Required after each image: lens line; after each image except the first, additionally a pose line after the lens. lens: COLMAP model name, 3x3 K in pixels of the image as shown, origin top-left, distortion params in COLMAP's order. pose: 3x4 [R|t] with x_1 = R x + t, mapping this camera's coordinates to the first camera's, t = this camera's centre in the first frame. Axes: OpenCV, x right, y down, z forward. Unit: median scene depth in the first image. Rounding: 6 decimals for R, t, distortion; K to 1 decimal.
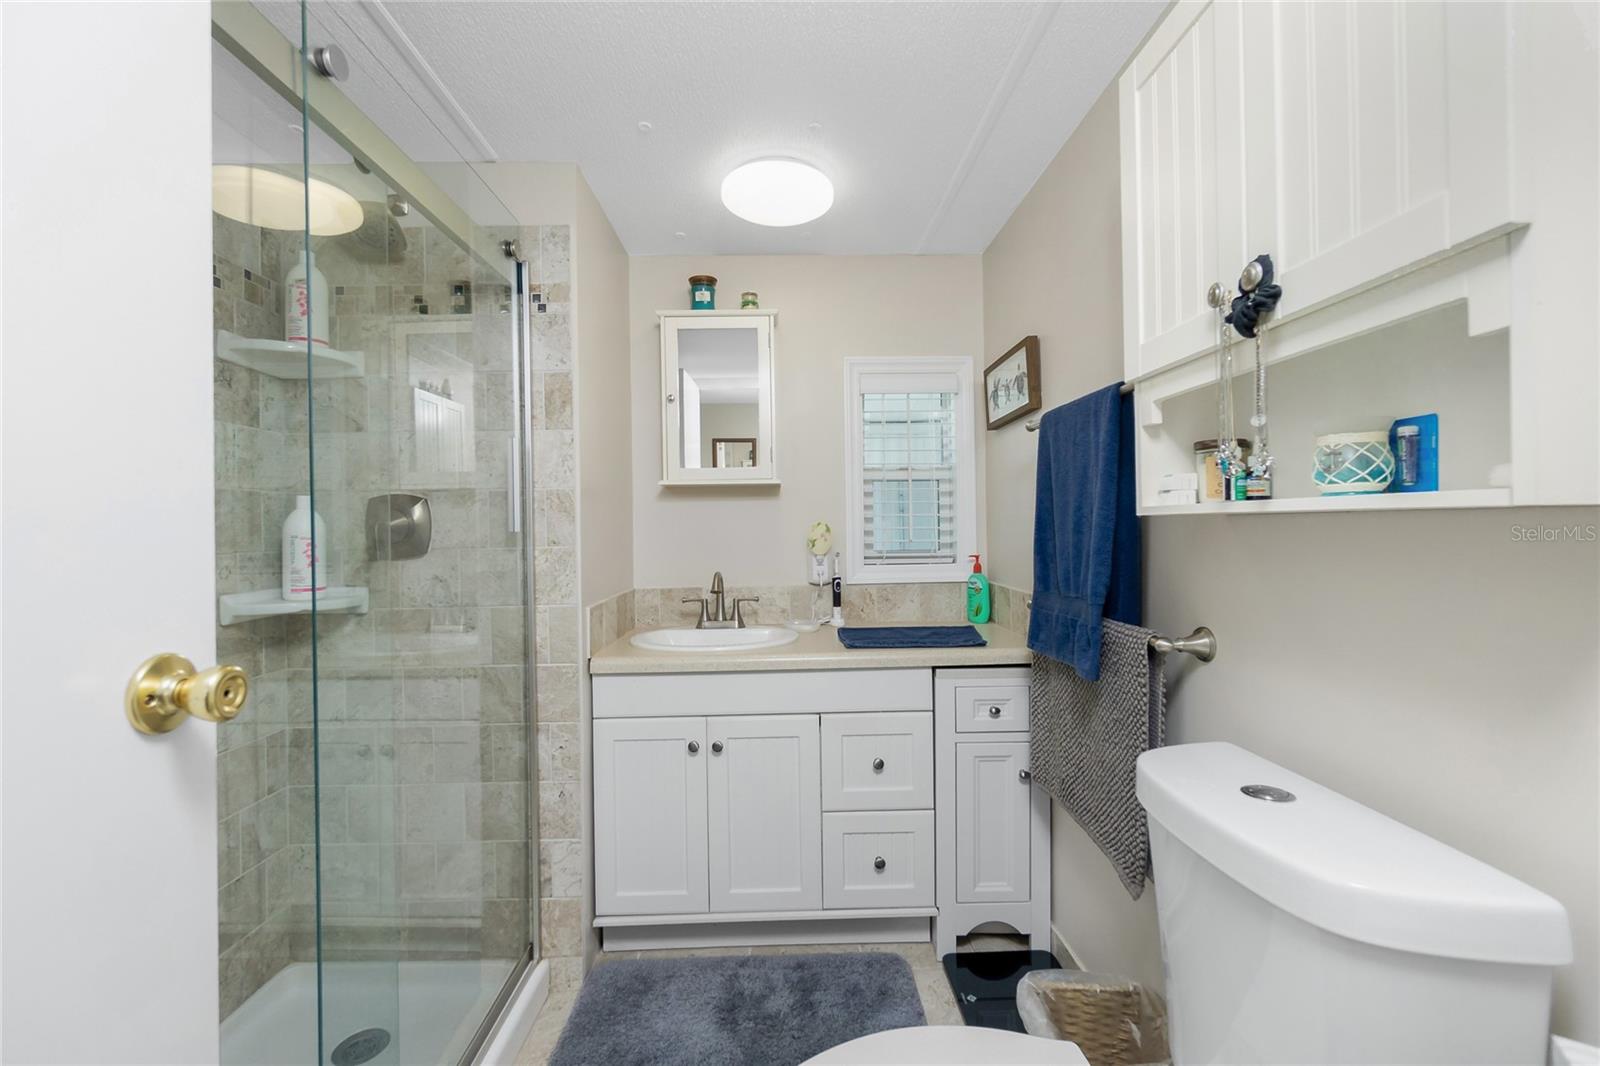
lens RADIAL K [[704.8, 0, 797.6], [0, 704.8, 531.6], [0, 0, 1]] dist [-0.010664, 0.006113]
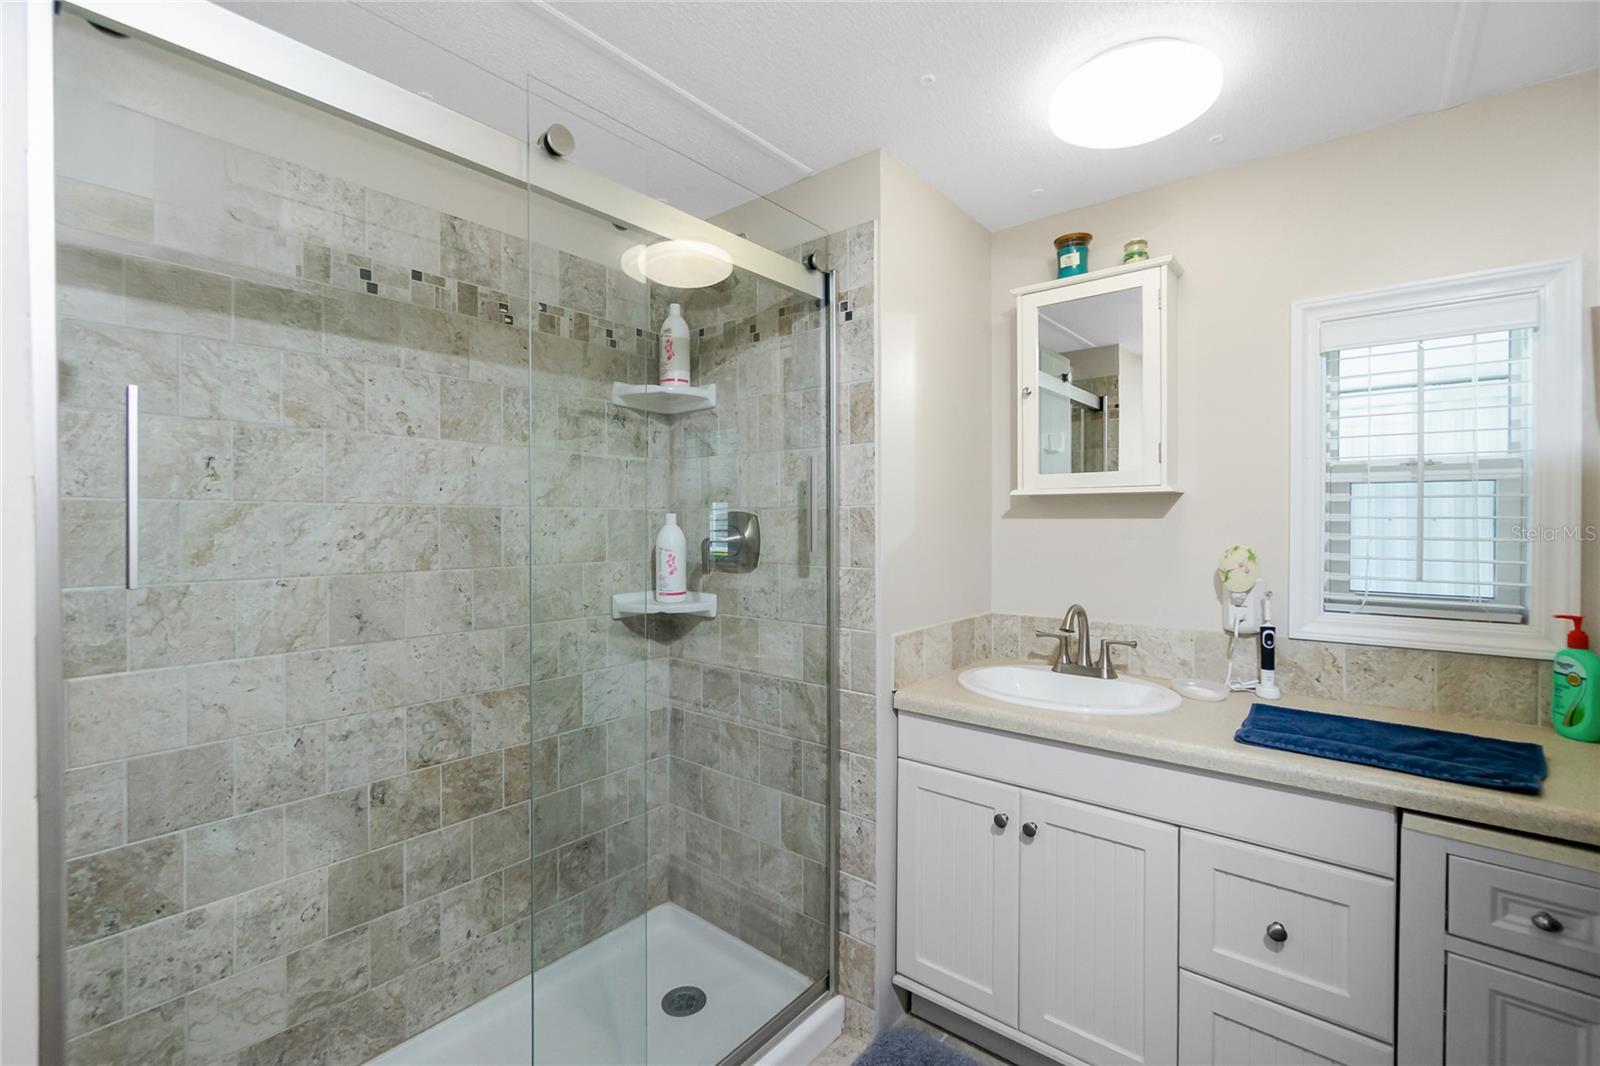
lens RADIAL K [[704.8, 0, 794.8], [0, 704.8, 526.7], [0, 0, 1]] dist [-0.010664, 0.006113]
pose [[0.742638, 0.022710, -0.669307, 0.223192], [-0.016358, 0.999742, 0.015772, -0.047196], [0.669493, -0.000764, 0.742818, 0.243644]]
